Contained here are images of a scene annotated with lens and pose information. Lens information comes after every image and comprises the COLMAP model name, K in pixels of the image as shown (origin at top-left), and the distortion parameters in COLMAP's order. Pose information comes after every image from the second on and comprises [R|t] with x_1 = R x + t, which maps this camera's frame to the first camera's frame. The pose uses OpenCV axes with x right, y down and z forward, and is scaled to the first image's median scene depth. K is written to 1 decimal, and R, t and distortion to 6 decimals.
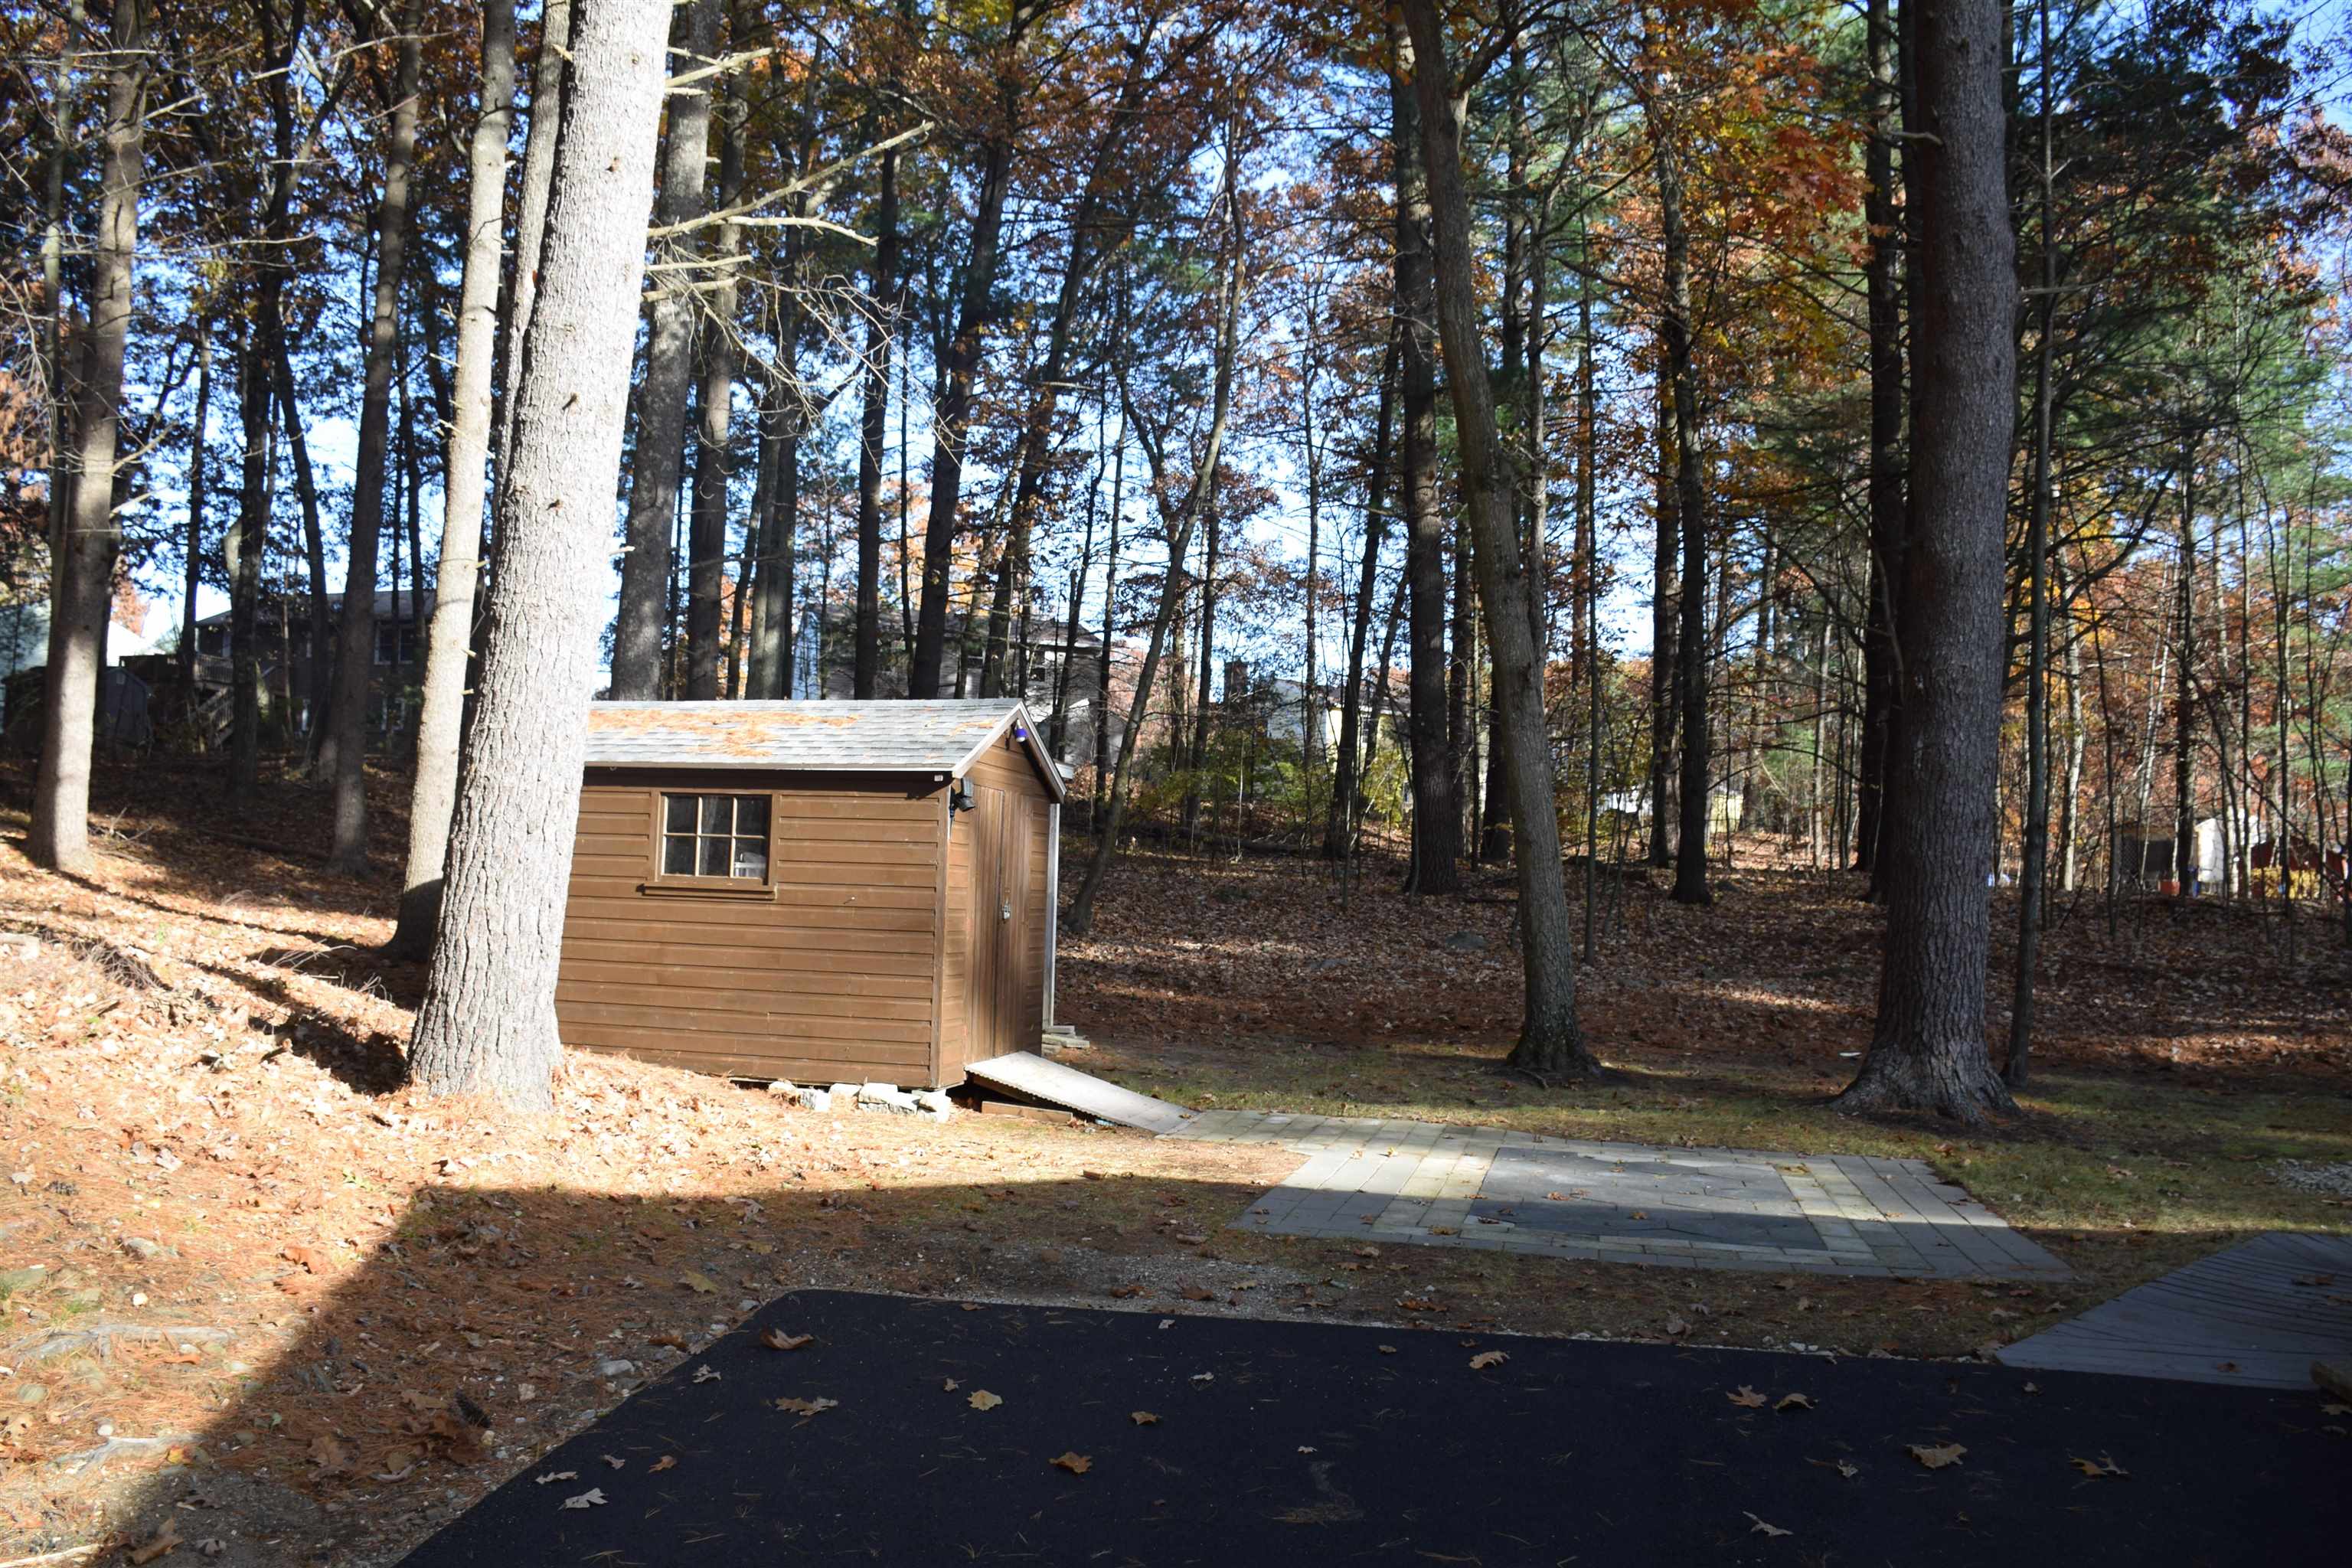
lens RADIAL K [[1759.2, 0, 1176.7], [0, 1759.2, 827.4], [0, 0, 1]] dist [-0.142544, 0.081774]
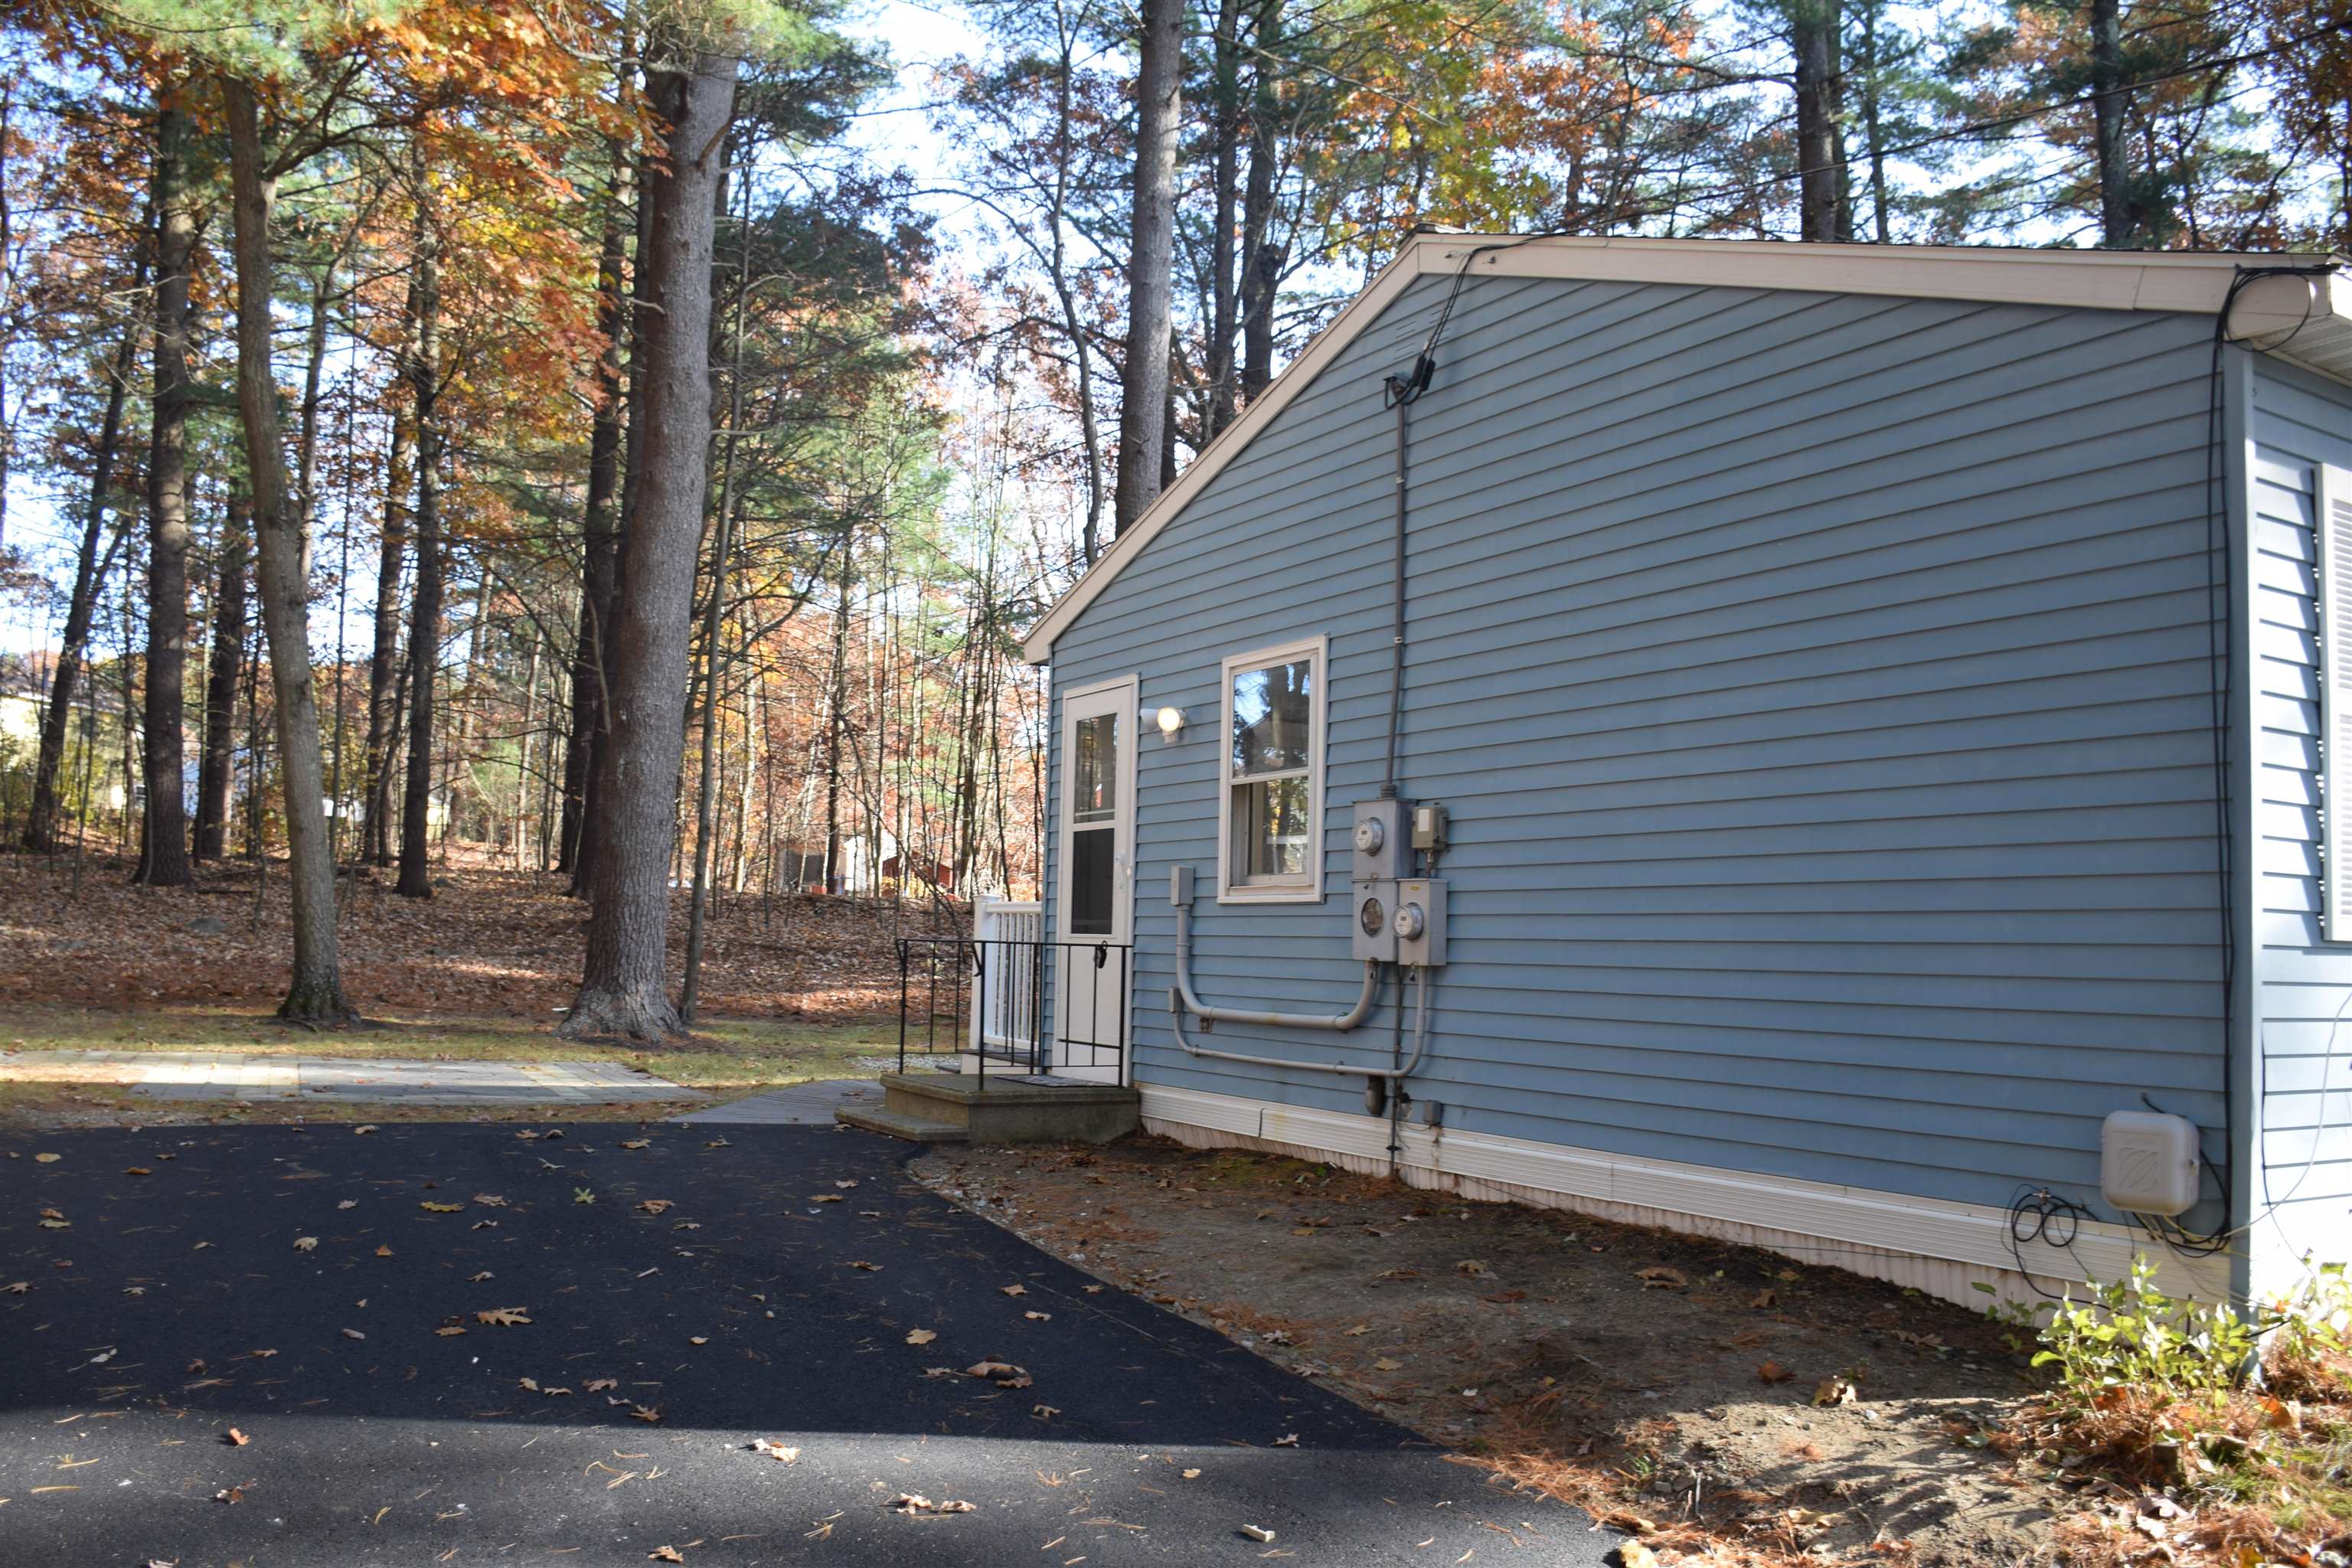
lens RADIAL K [[1759.2, 0, 1176.7], [0, 1759.2, 827.4], [0, 0, 1]] dist [-0.142544, 0.081774]
pose [[0.749219, 0.026785, 0.661781, -0.056402], [-0.020652, 0.999641, -0.017079, 0.007095], [-0.662000, -0.000871, 0.749503, -0.124313]]
